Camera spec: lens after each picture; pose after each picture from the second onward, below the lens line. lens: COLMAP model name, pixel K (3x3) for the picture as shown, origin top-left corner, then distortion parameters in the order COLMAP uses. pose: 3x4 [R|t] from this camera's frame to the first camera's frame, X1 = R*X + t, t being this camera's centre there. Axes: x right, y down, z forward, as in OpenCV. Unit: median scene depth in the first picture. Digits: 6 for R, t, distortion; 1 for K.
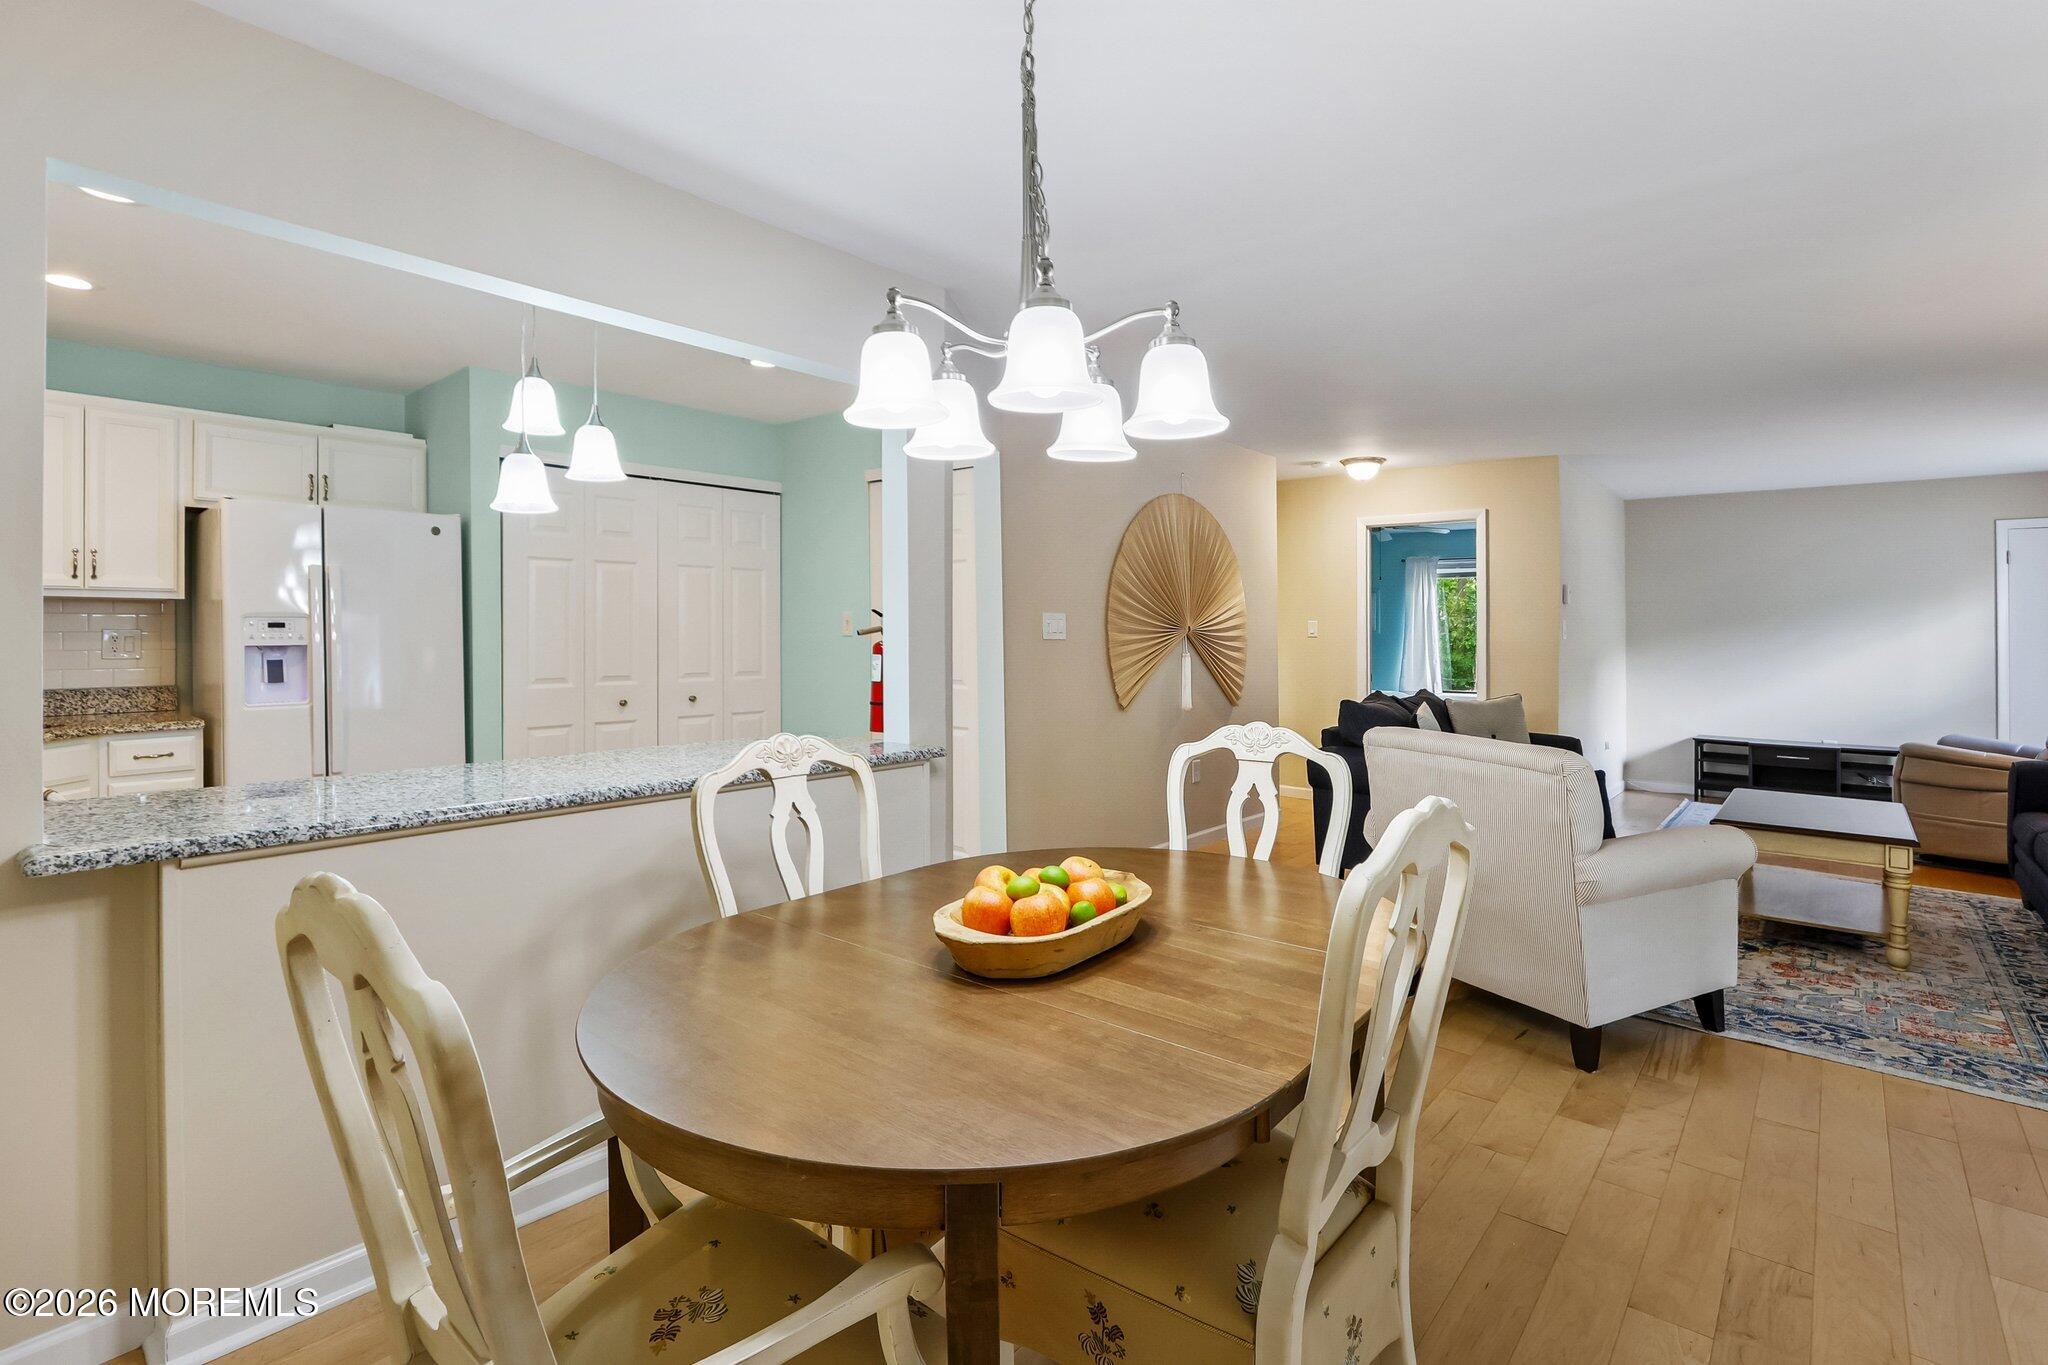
lens RADIAL K [[969.6, 0, 1006.8], [0, 969.6, 635.6], [0, 0, 1]] dist [-0.012635, 0.000170]
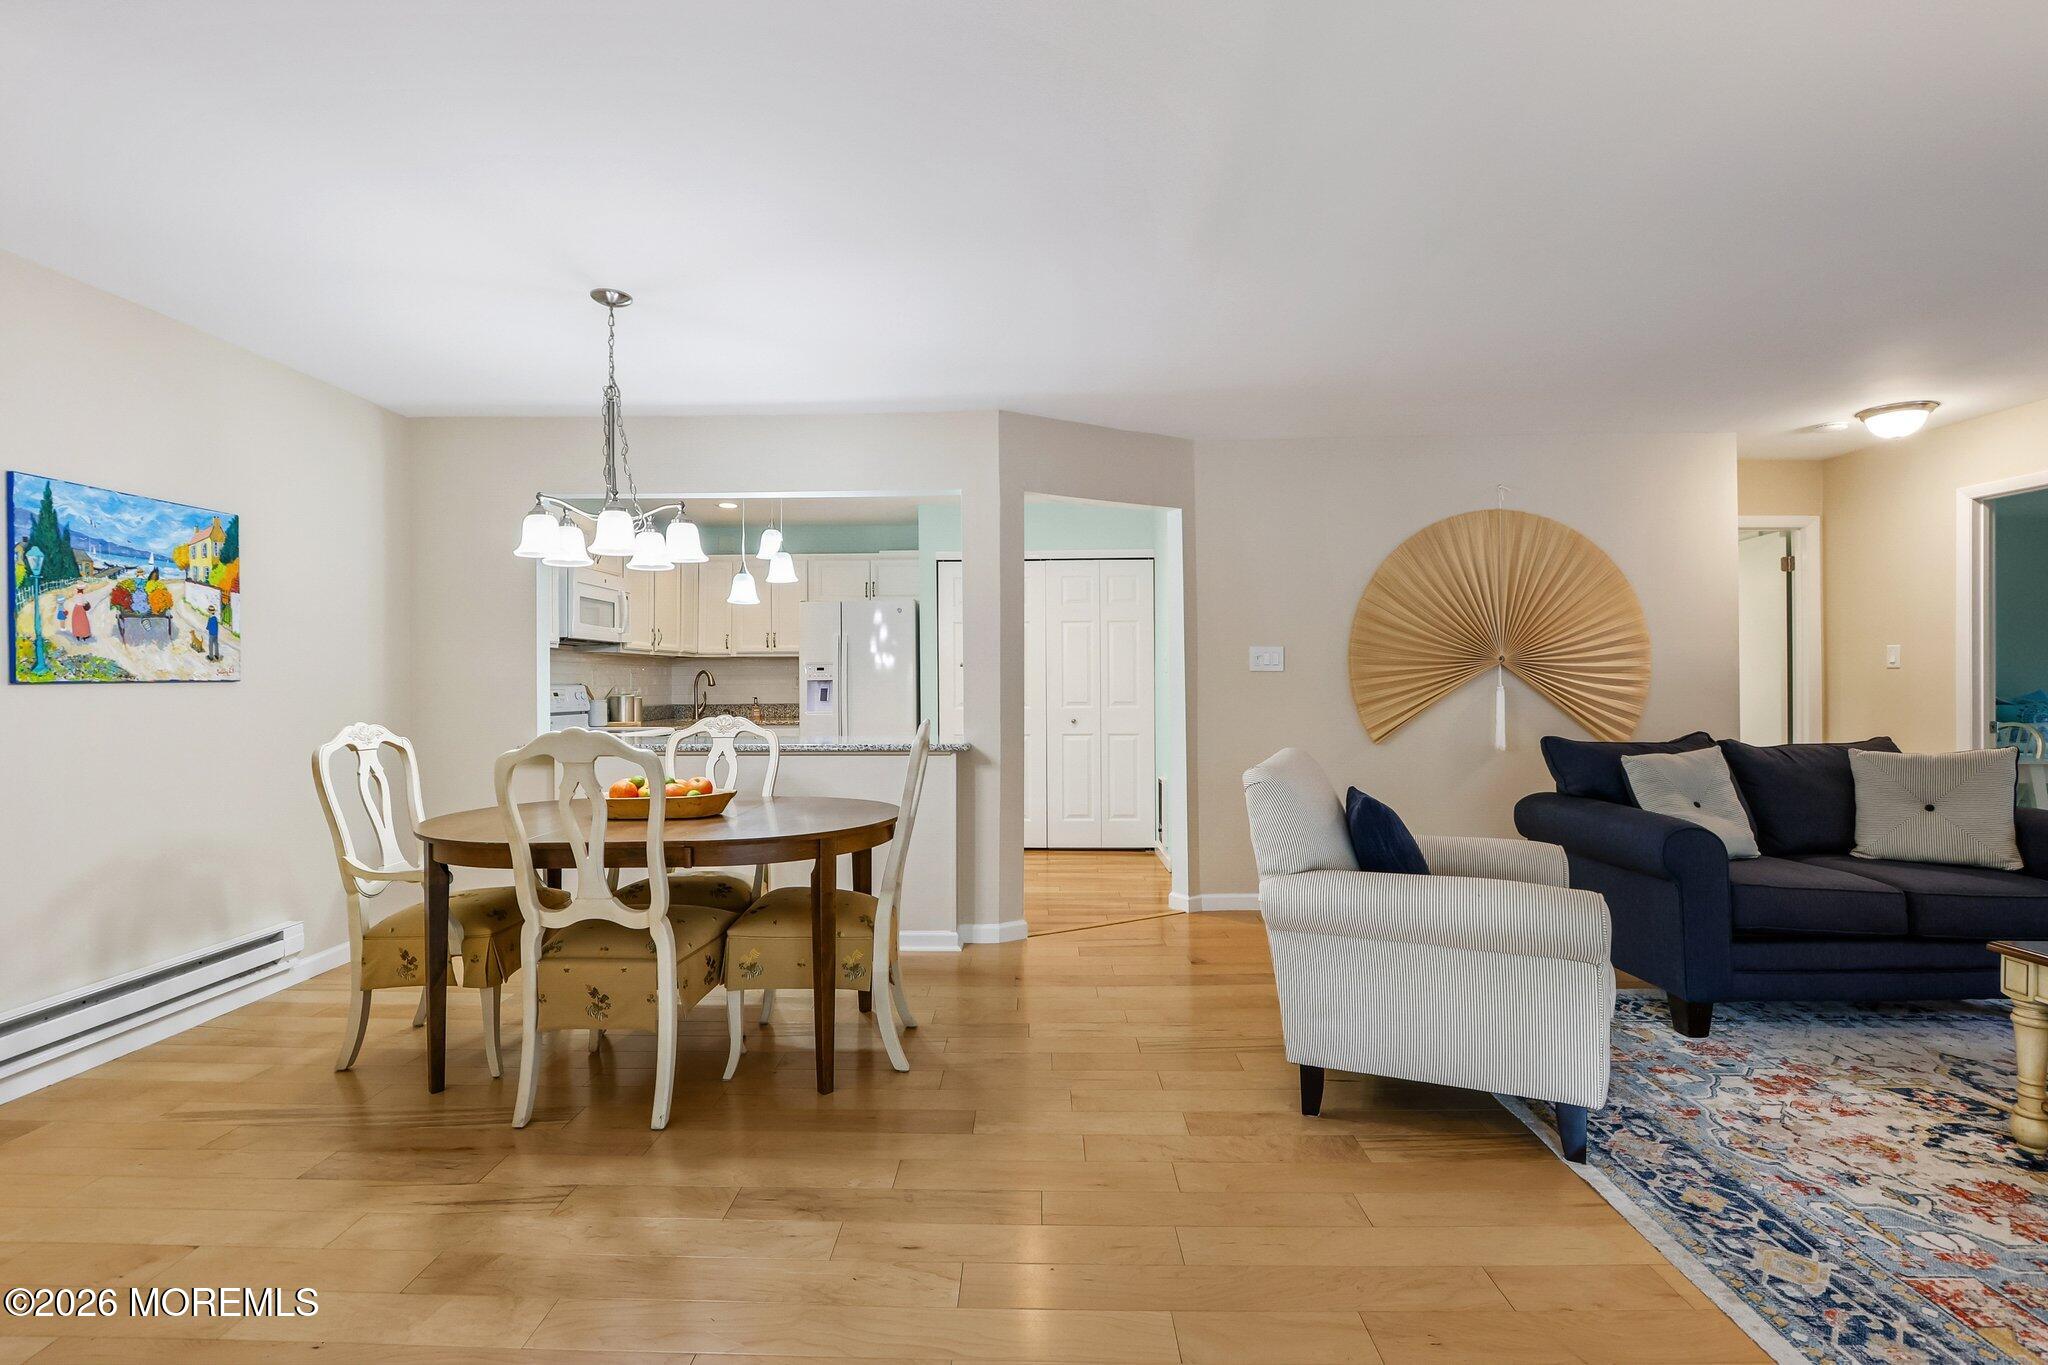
lens RADIAL K [[939.5, 0, 1003.6], [0, 939.5, 676.7], [0, 0, 1]] dist [-0.018419, 0.004653]
pose [[0.630761, -0.012909, -0.775870, 0.828120], [0.003426, 0.999898, -0.013851, 0.029074], [0.775970, 0.006078, 0.630741, 0.144868]]
